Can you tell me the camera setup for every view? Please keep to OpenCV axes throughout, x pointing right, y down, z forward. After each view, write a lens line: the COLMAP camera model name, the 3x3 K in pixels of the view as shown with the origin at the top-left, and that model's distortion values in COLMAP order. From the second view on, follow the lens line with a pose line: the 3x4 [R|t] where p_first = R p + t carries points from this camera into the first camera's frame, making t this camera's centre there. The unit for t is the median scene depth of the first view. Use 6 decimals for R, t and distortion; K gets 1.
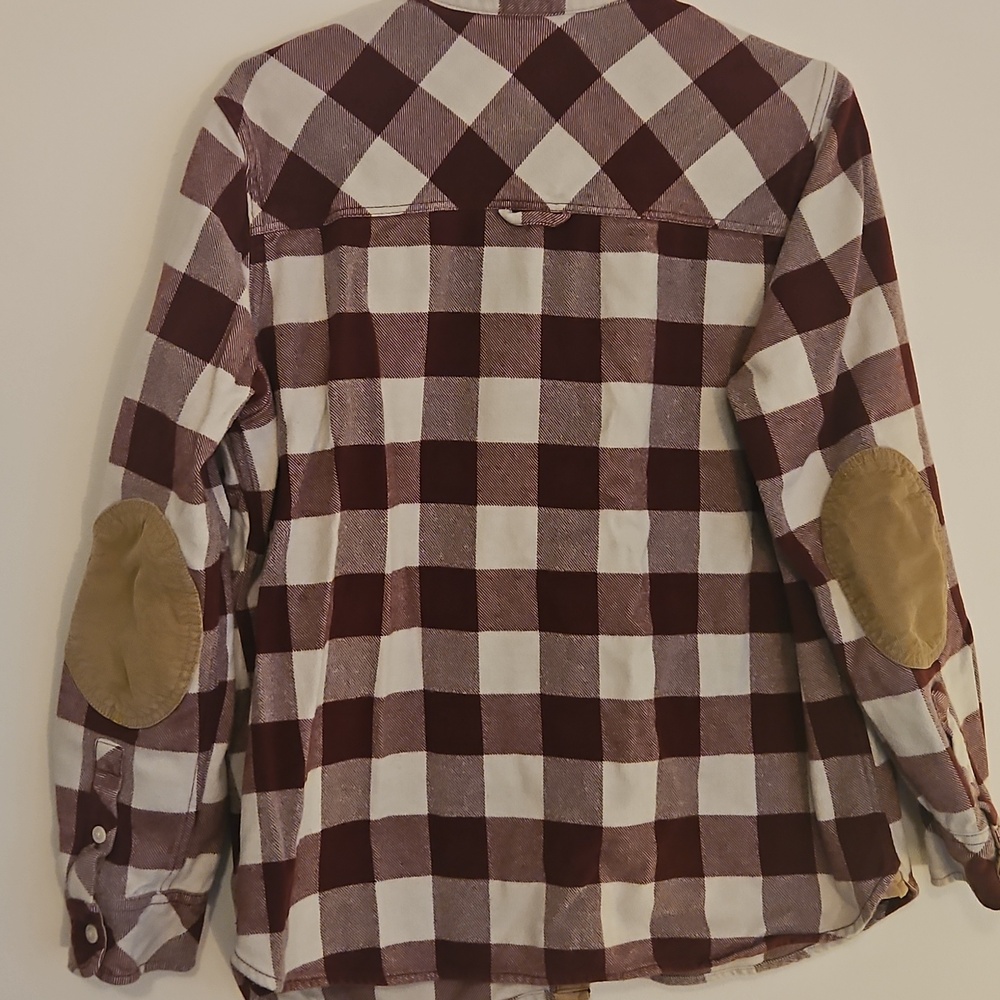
lens RADIAL K [[1486.3, 0, 477.9], [0, 1486.3, 500.0], [0, 0, 1]] dist [0.106210, -0.190843]
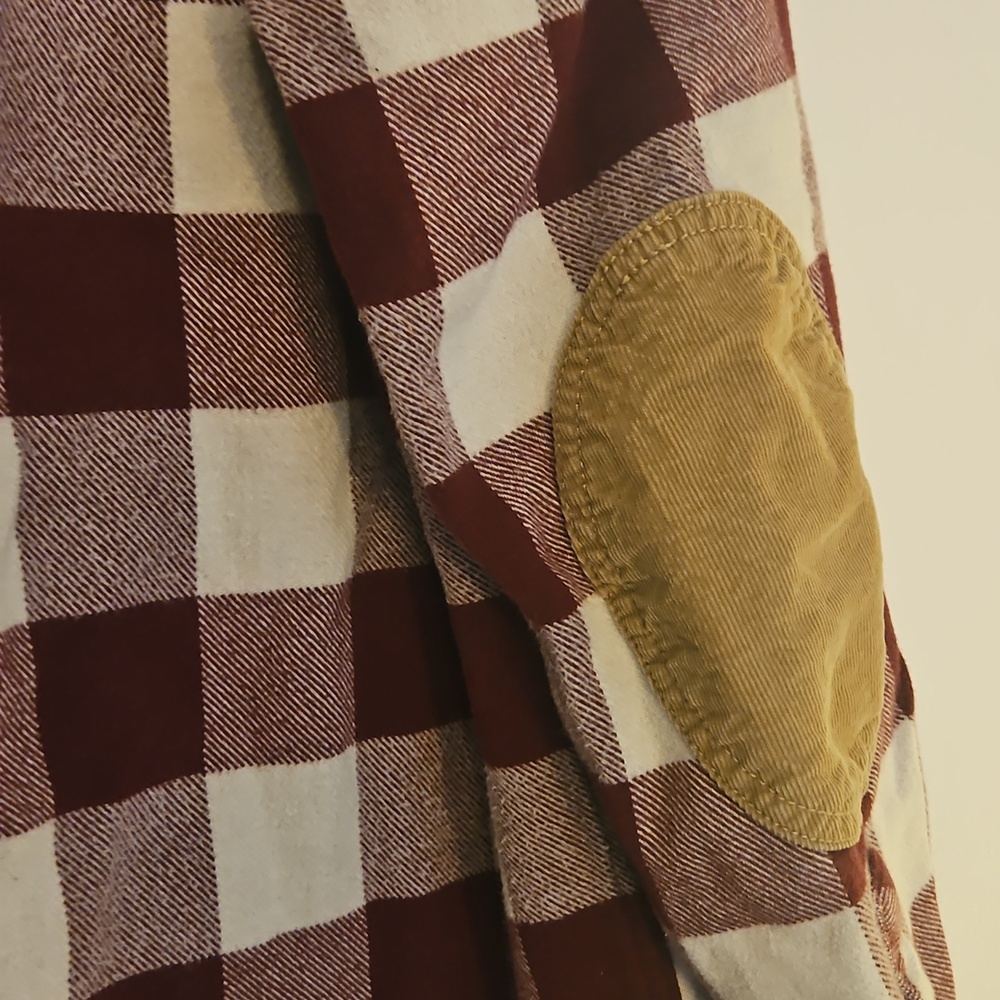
lens RADIAL K [[1486.3, 0, 477.9], [0, 1486.3, 500.0], [0, 0, 1]] dist [0.106210, -0.190843]
pose [[0.961589, -0.066042, 0.266430, 0.123896], [0.036384, 0.992727, 0.114759, -0.007851], [-0.272071, -0.100657, 0.956998, 0.684837]]
